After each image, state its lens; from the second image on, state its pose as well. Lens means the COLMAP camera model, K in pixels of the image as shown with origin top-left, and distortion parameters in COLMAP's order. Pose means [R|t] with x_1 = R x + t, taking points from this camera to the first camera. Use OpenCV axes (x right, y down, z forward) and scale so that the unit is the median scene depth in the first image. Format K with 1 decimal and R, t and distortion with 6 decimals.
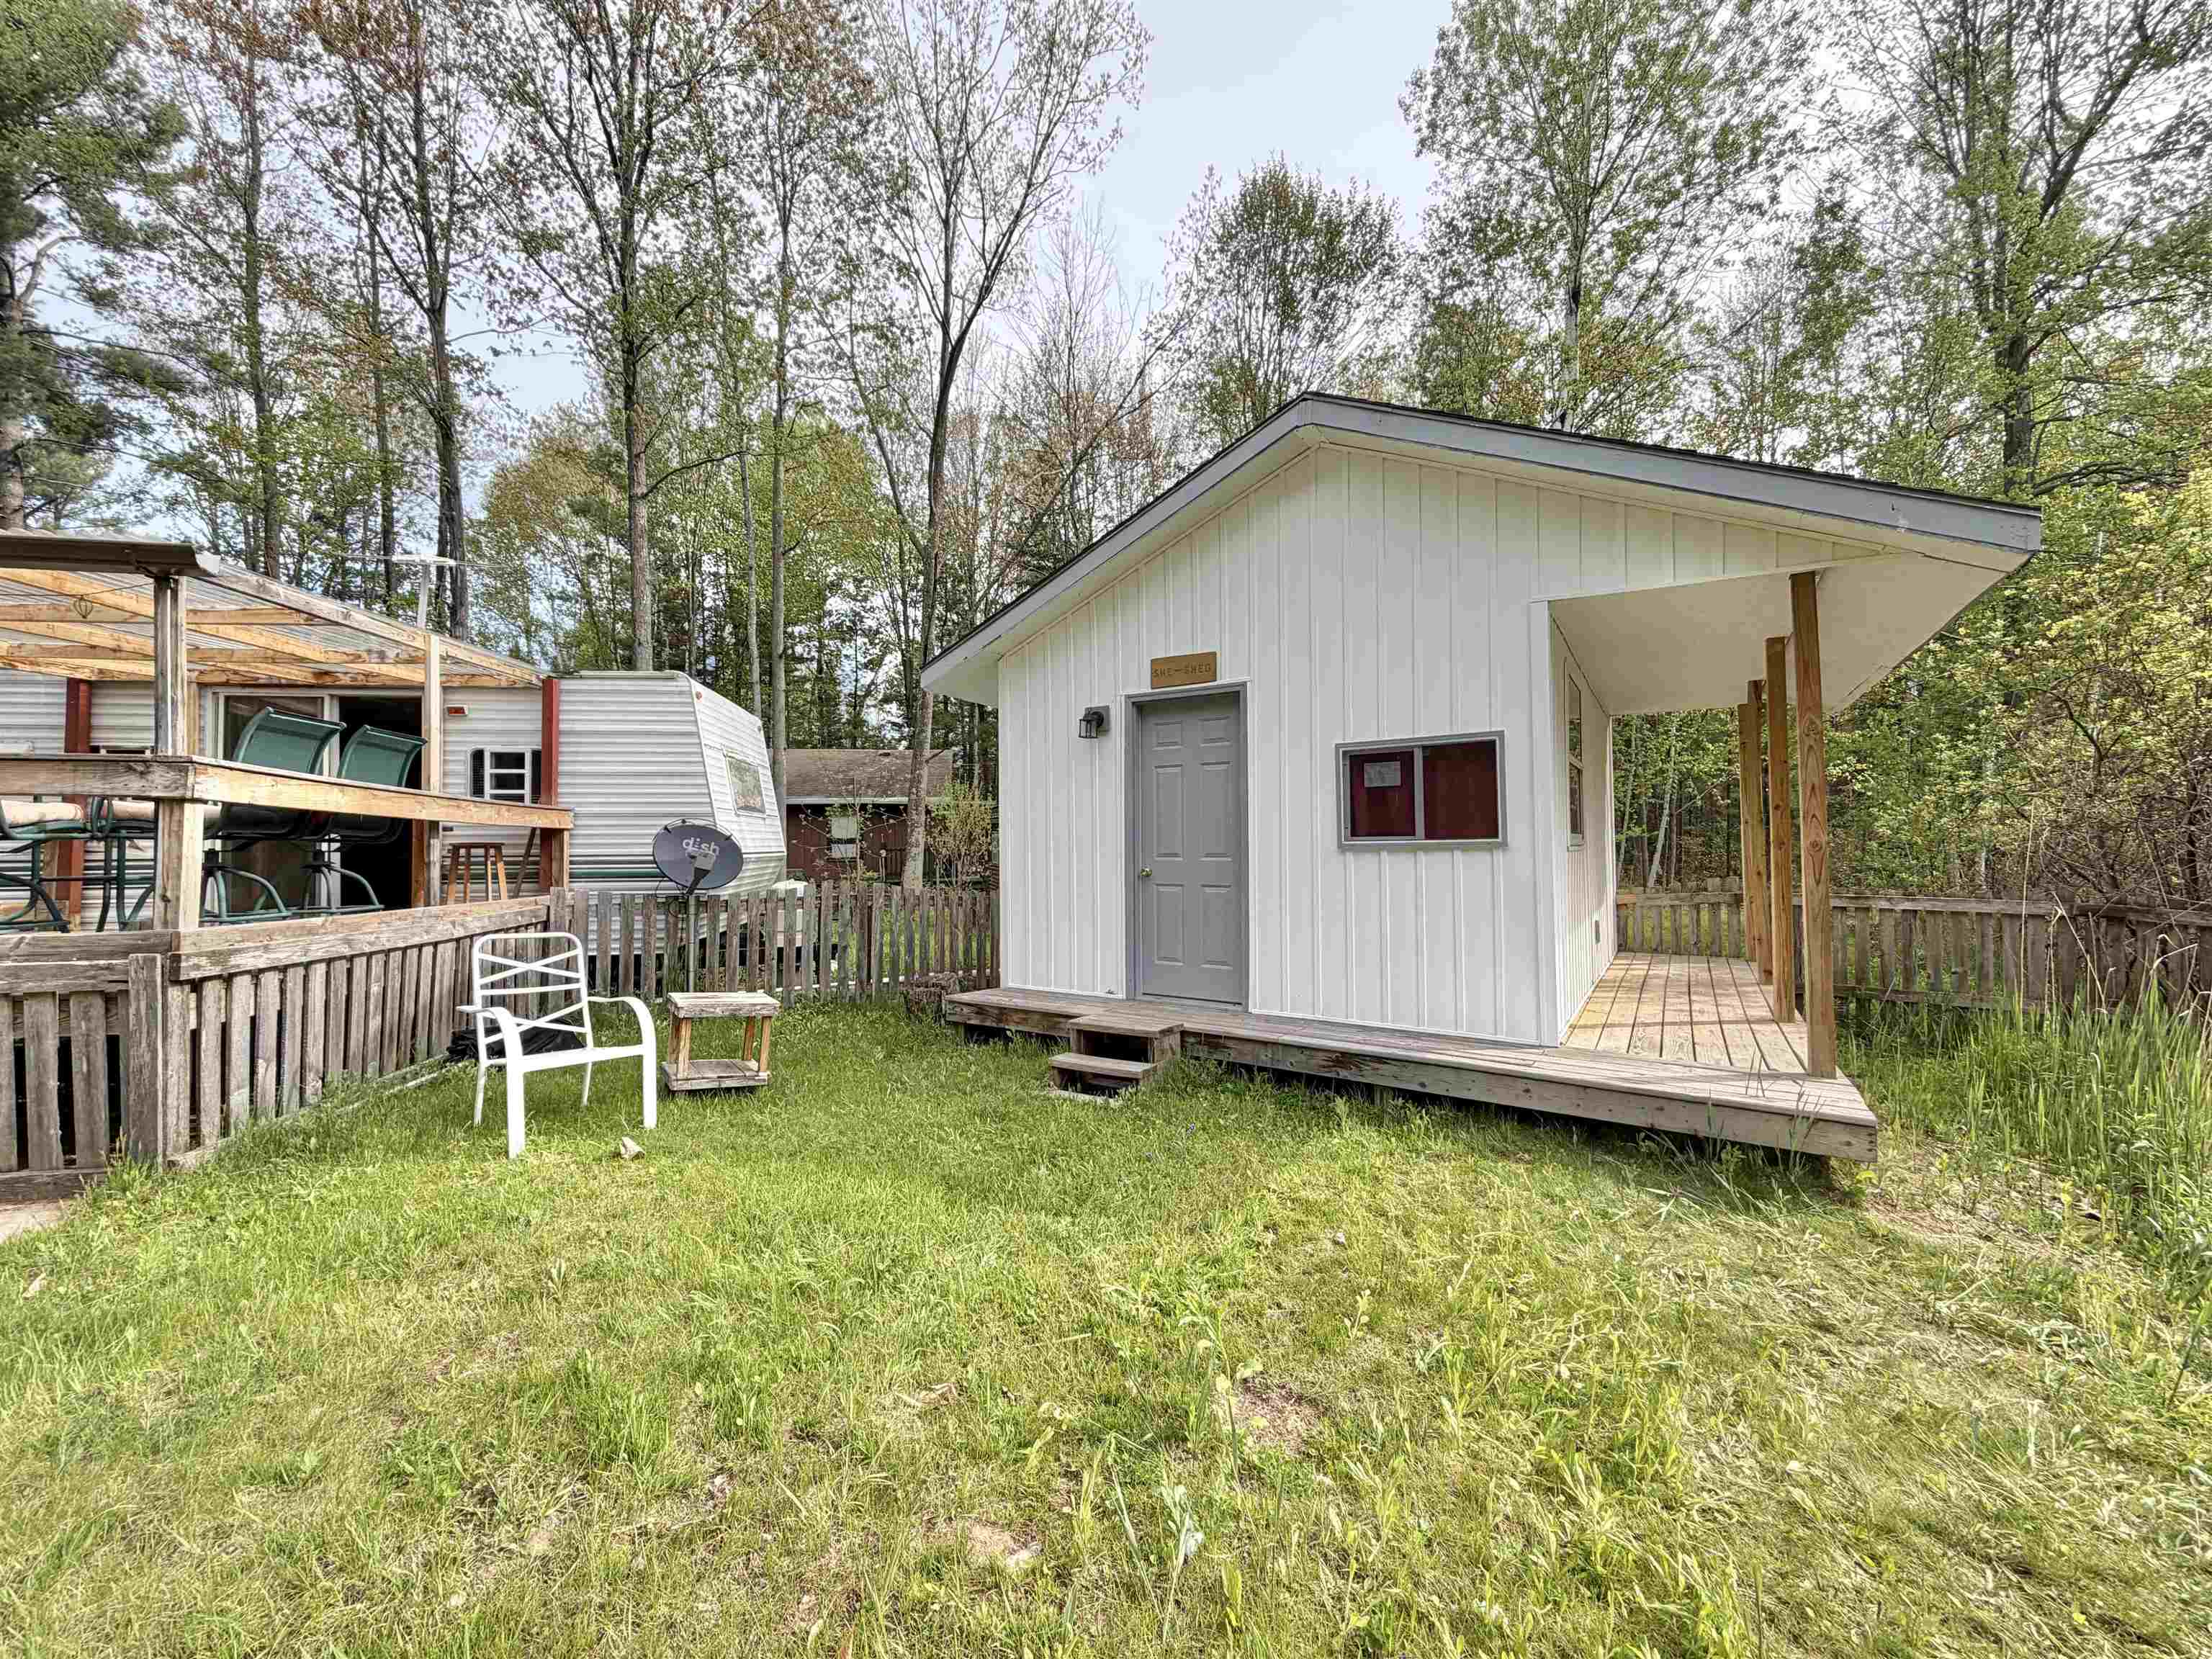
lens RADIAL K [[884.1, 0, 1098.0], [0, 884.1, 825.9], [0, 0, 1]] dist [-0.001181, 0.000163]
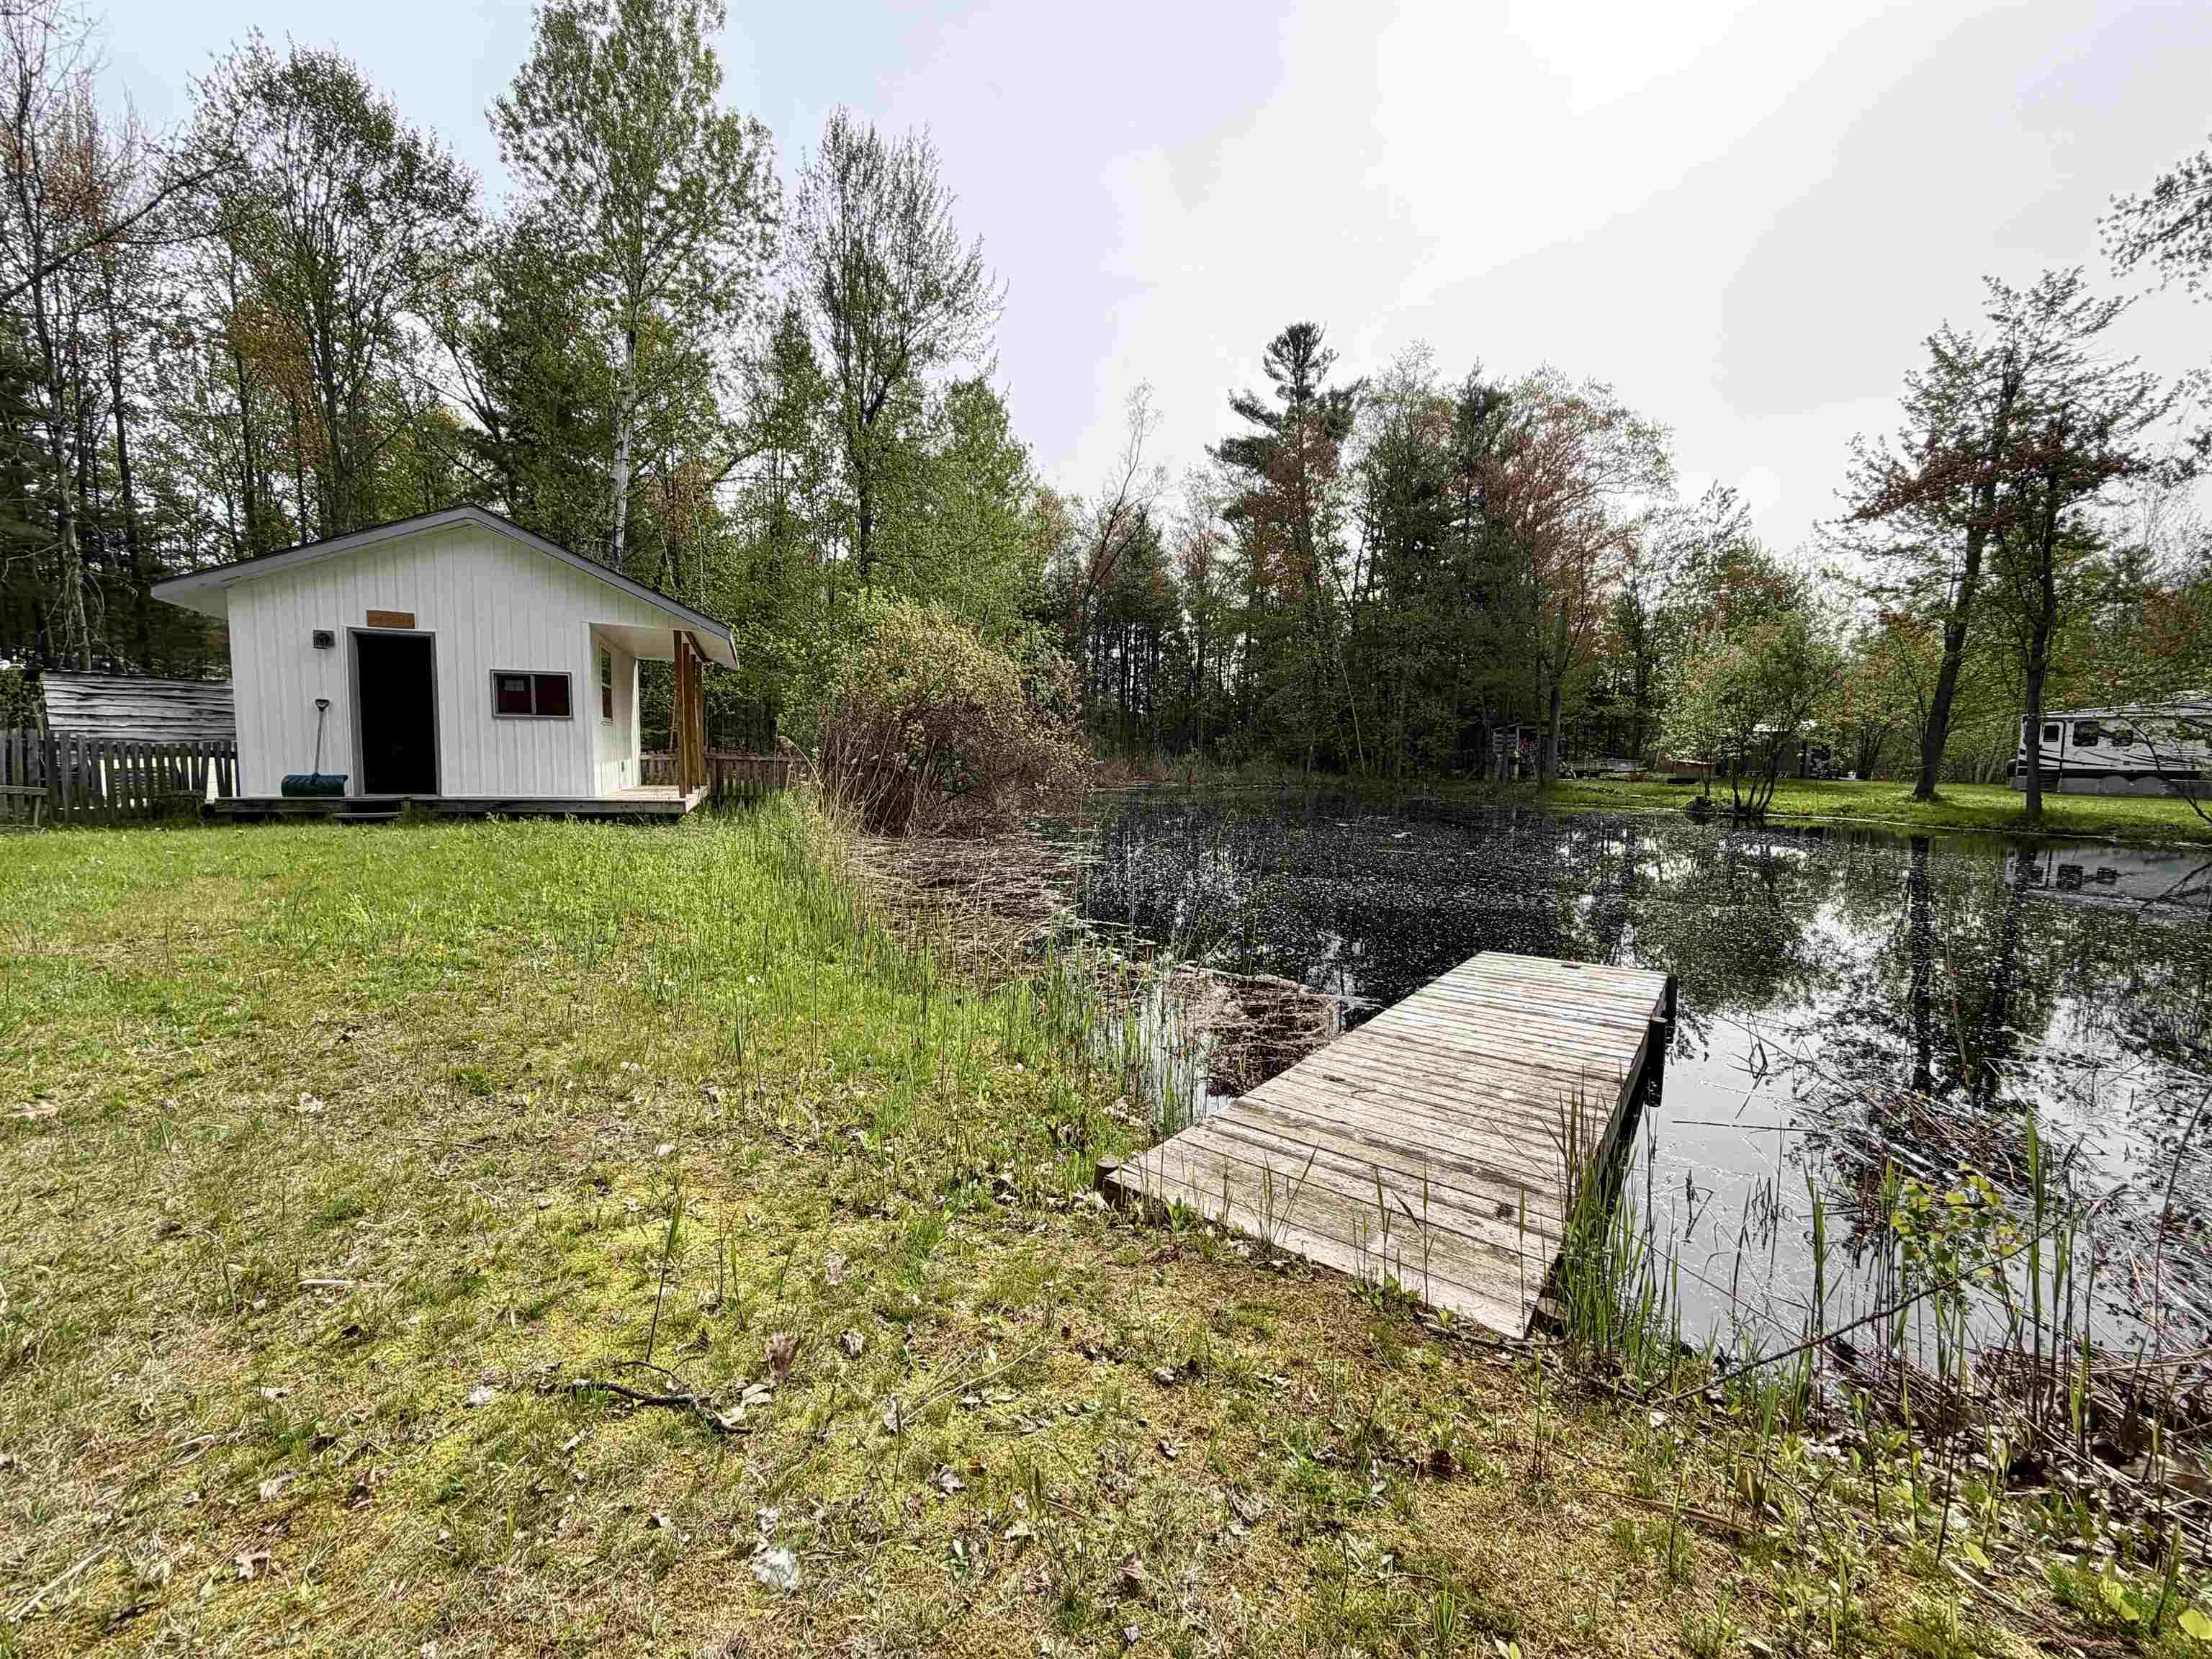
lens RADIAL K [[862.1, 0, 1095.6], [0, 862.1, 835.9], [0, 0, 1]] dist [-0.001274, -0.000023]
pose [[0.578783, -0.056934, 0.813492, -0.386936], [-0.041500, 0.994211, 0.099109, 0.026671], [-0.814425, -0.091122, 0.573069, -0.921574]]
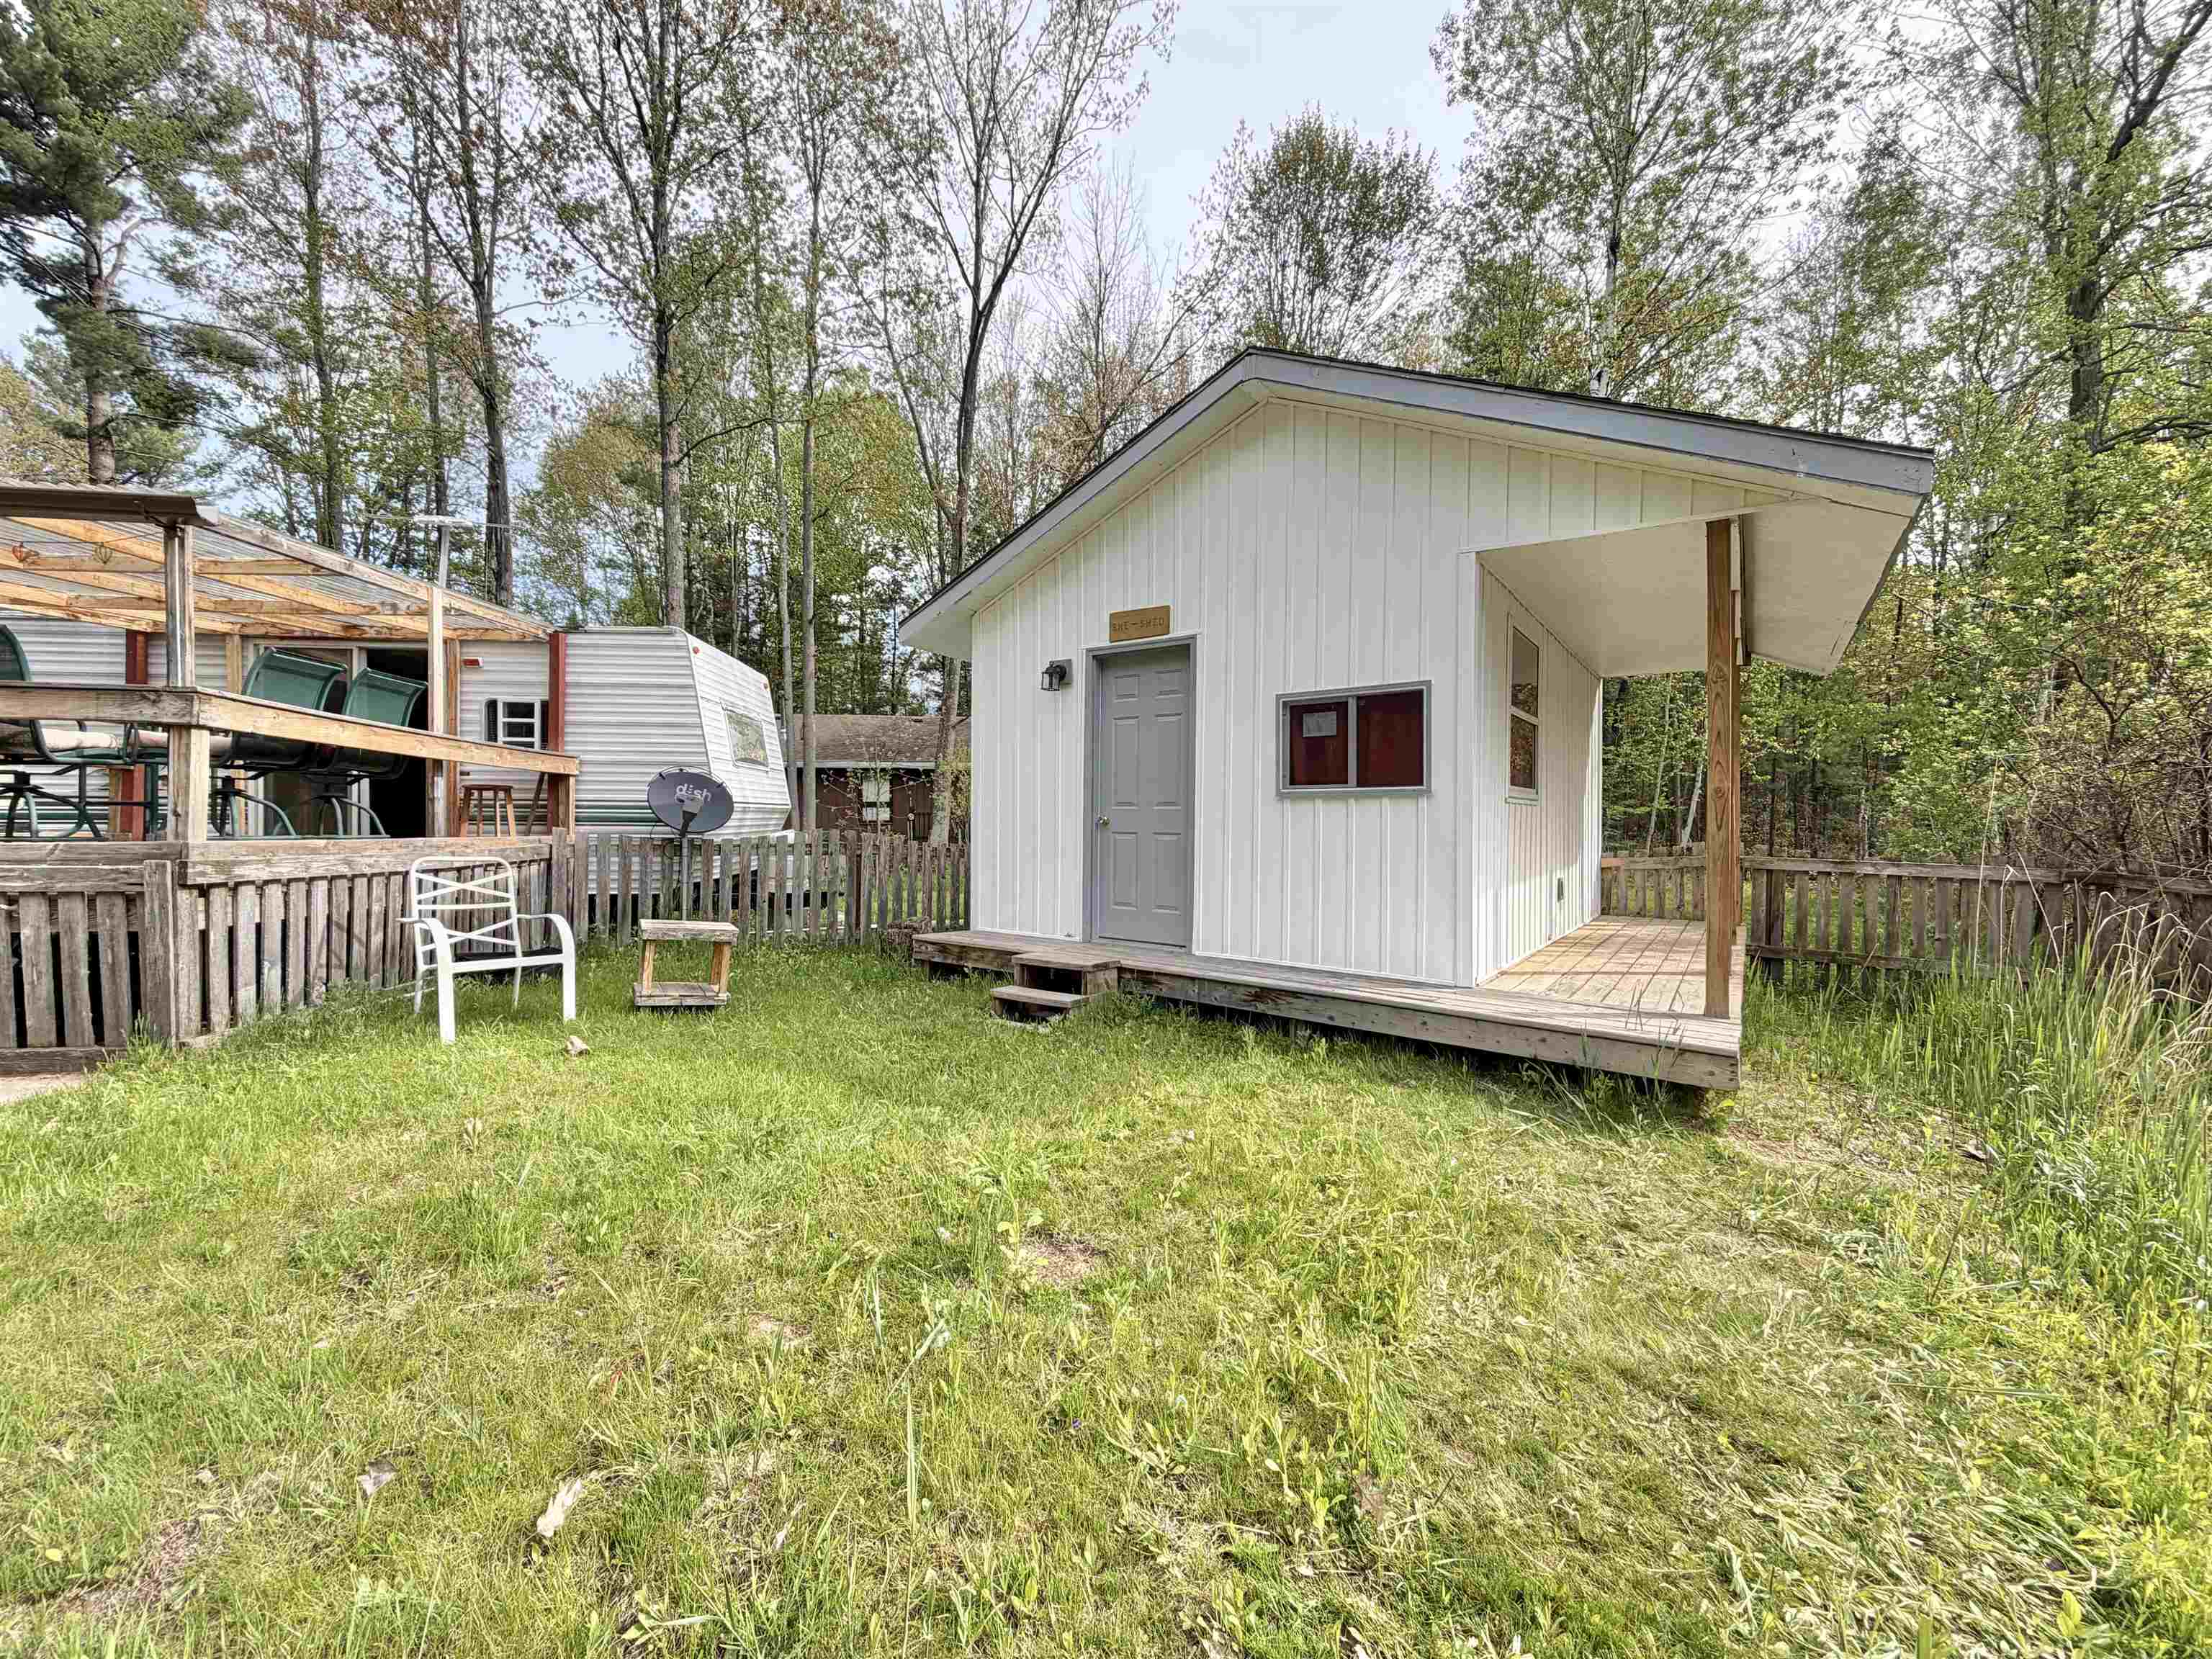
lens RADIAL K [[884.1, 0, 1095.6], [0, 884.1, 825.3], [0, 0, 1]] dist [-0.000731, 0.000145]
pose [[0.998426, 0.015401, -0.053934, 0.073409], [-0.013770, 0.999440, 0.030486, 0.019365], [0.054373, -0.029695, 0.998079, -0.026169]]
